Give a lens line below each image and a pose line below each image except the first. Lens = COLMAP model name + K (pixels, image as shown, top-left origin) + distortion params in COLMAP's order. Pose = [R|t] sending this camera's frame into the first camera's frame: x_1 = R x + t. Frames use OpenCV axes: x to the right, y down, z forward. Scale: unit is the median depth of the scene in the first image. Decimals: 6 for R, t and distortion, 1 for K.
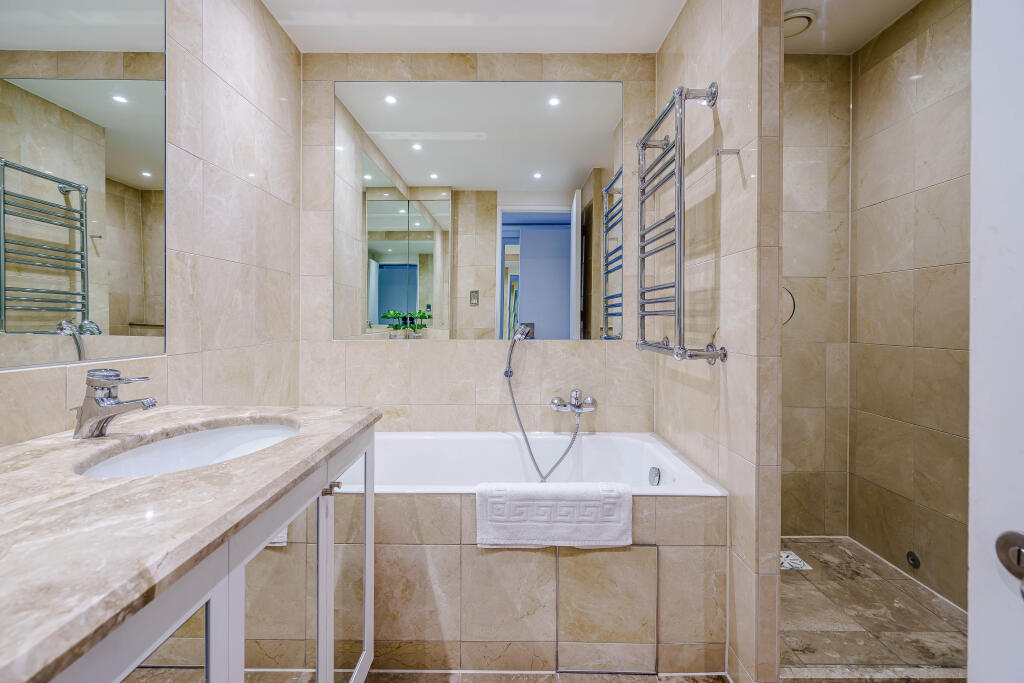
lens RADIAL K [[466.2, 0, 511.7], [0, 466.2, 323.4], [0, 0, 1]] dist [-0.002686, 0.001002]
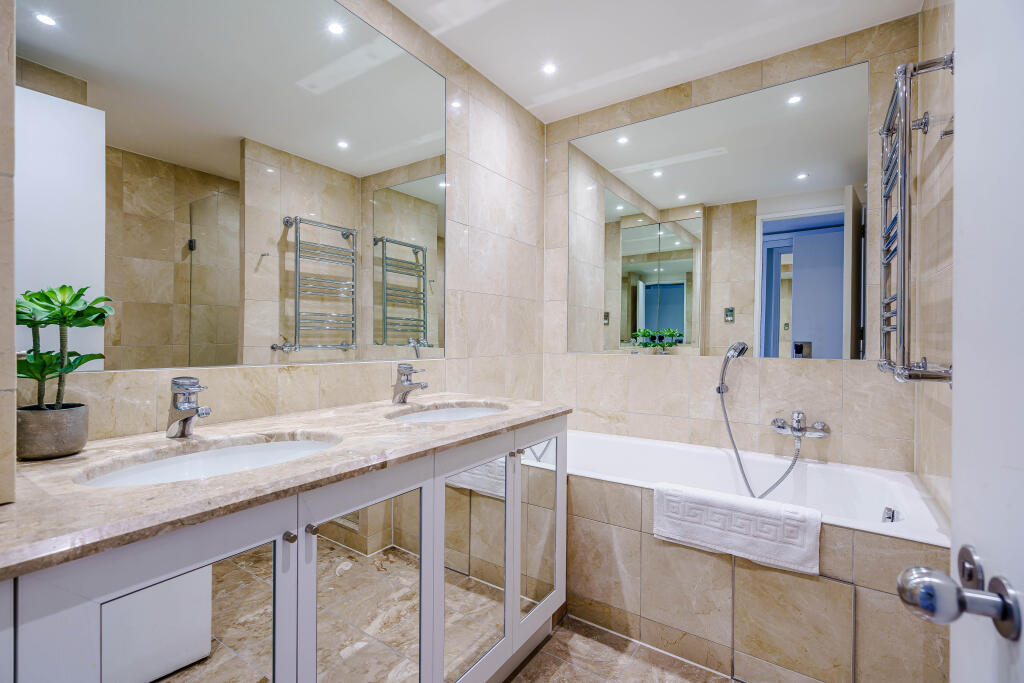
lens RADIAL K [[466.2, 0, 511.9], [0, 466.2, 342.0], [0, 0, 1]] dist [-0.002686, 0.001002]
pose [[0.824415, 0.005180, -0.565962, 0.272957], [-0.006717, 0.999977, -0.000632, 0.011387], [0.565946, 0.004323, 0.824431, -0.123598]]
